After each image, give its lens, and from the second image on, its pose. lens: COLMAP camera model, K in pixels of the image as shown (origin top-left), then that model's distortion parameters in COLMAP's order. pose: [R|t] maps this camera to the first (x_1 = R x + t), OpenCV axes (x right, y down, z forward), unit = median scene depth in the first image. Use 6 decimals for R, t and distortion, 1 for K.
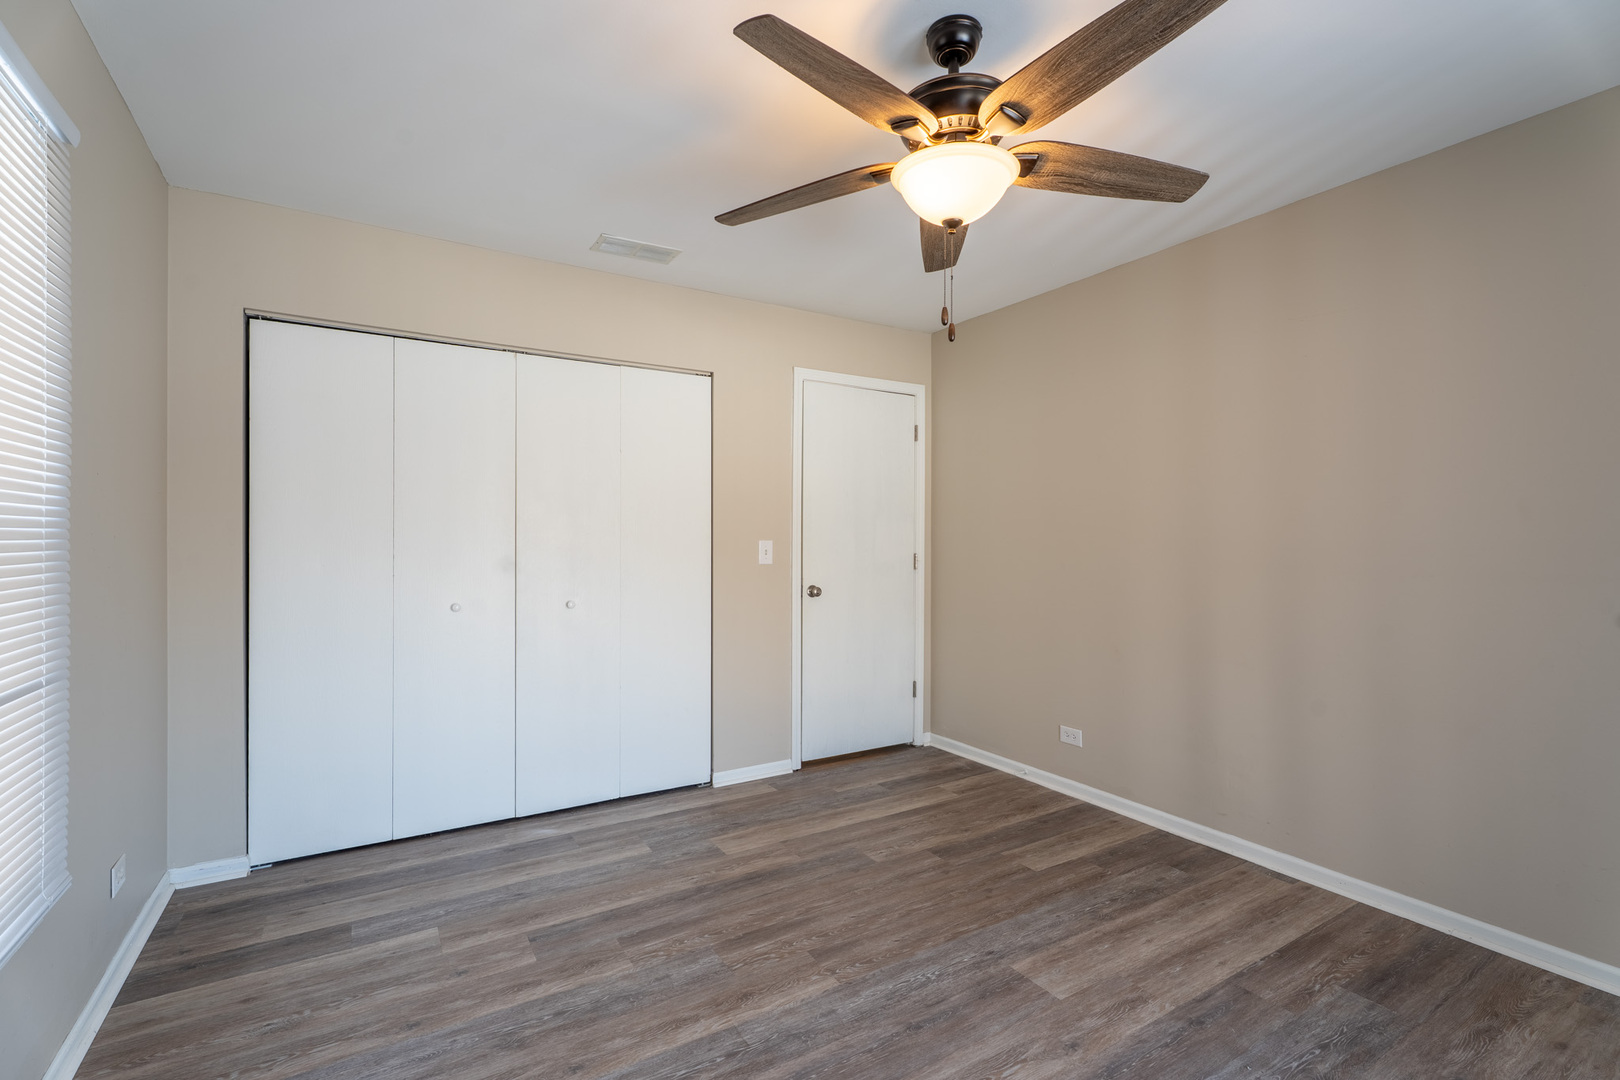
lens RADIAL K [[718.9, 0, 812.7], [0, 718.9, 540.3], [0, 0, 1]] dist [0.000867, -0.000297]
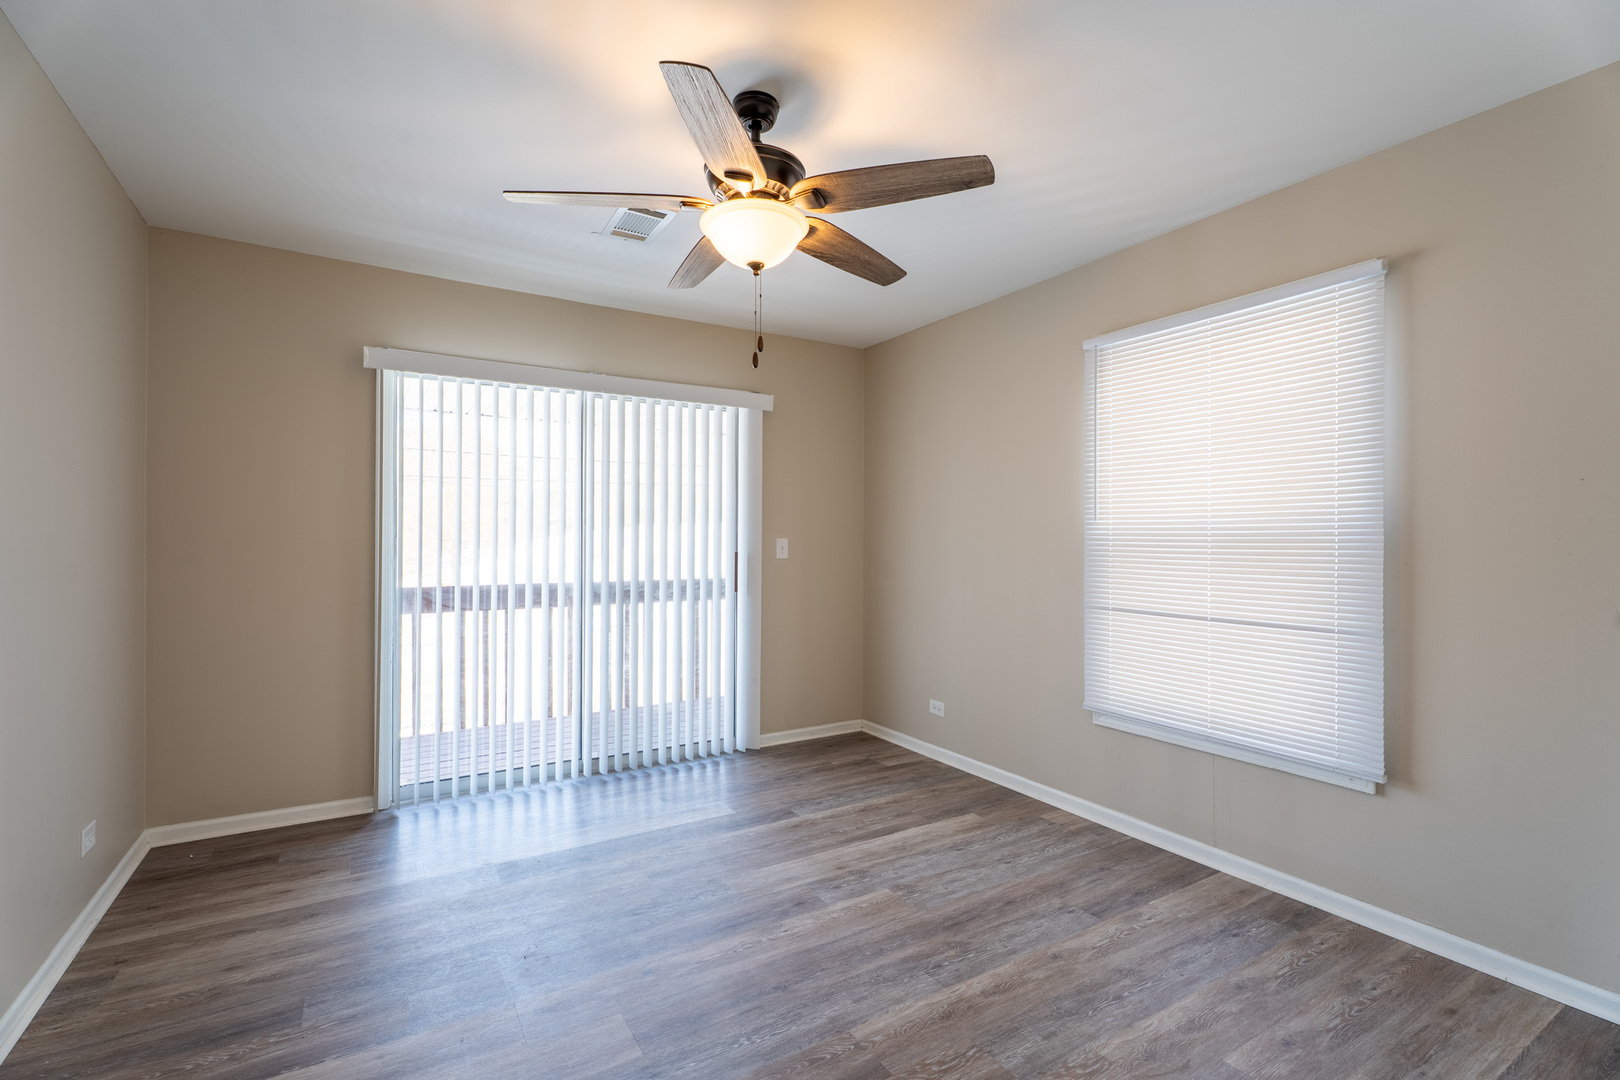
lens RADIAL K [[718.9, 0, 812.7], [0, 718.9, 540.3], [0, 0, 1]] dist [0.000867, -0.000297]
pose [[-0.999981, -0.005951, 0.001297, 0.091159], [-0.005953, 0.999981, -0.001266, 0.001527], [-0.001290, -0.001274, -0.999998, 2.012473]]
